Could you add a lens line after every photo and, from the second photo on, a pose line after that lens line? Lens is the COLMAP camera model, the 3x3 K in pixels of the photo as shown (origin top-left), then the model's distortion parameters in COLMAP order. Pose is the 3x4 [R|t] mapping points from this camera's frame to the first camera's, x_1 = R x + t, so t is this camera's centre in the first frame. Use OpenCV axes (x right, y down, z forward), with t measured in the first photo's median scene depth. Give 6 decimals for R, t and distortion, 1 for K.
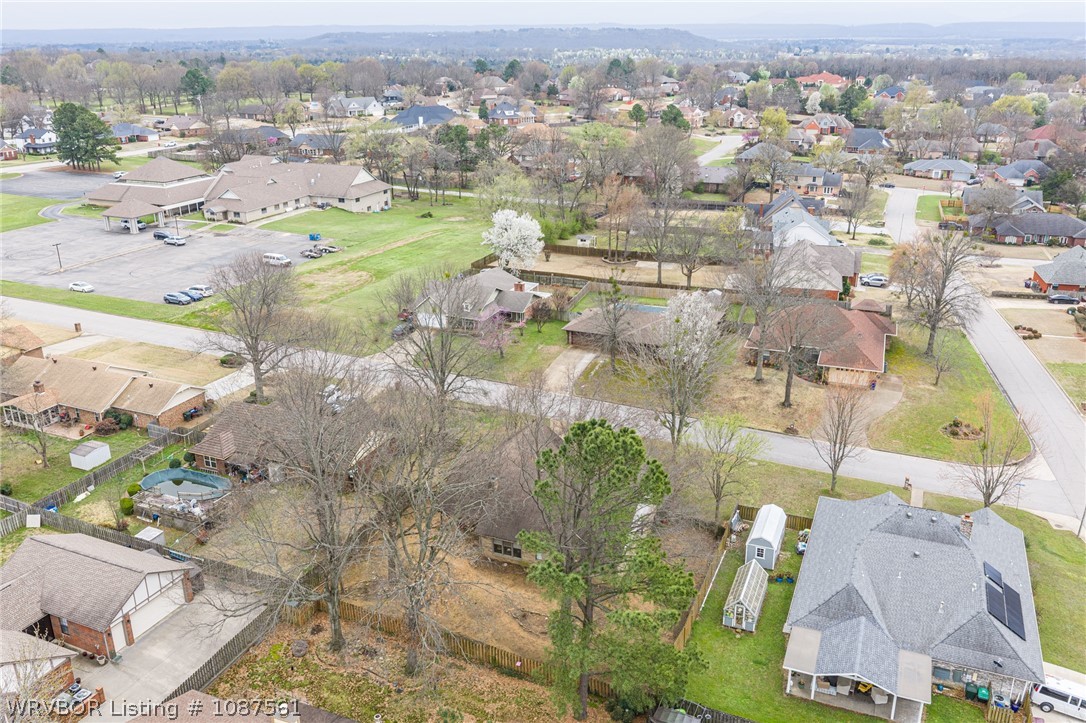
lens RADIAL K [[874.8, 0, 543.0], [0, 874.8, 361.5], [0, 0, 1]] dist [0.065238, -0.002030]
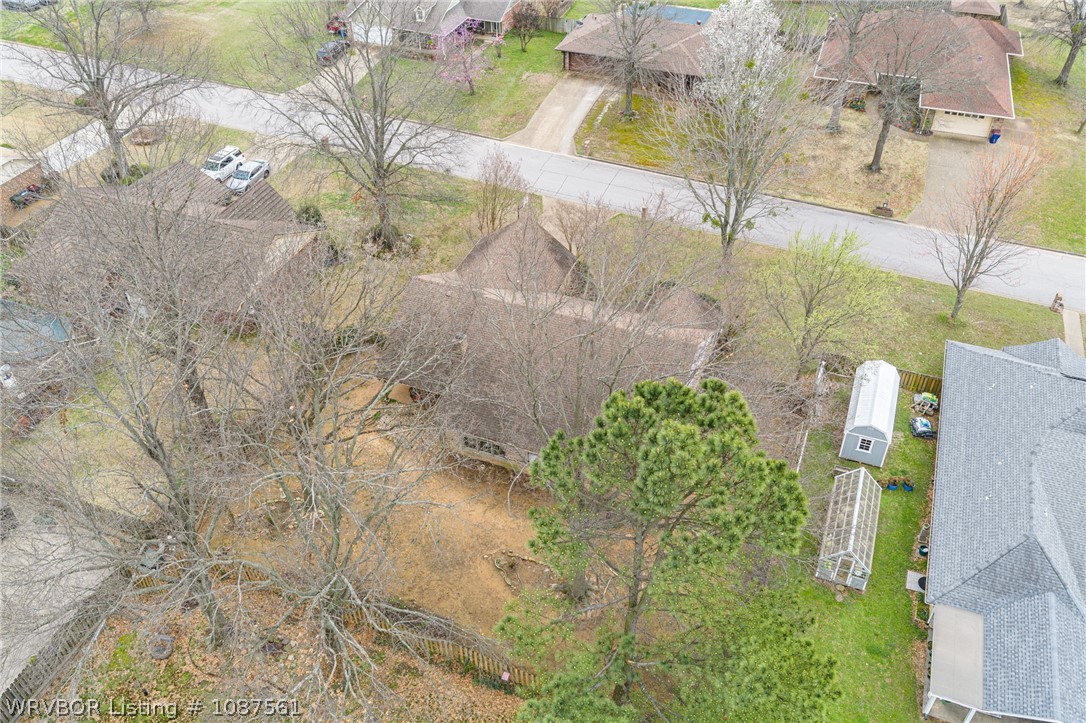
lens RADIAL K [[910.8, 0, 543.0], [0, 910.8, 361.5], [0, 0, 1]] dist [0.006214, 0.008437]
pose [[0.999773, -0.014567, 0.015572, -0.004460], [0.008629, 0.944196, 0.329272, -0.049363], [-0.019499, -0.329062, 0.944107, 0.262527]]
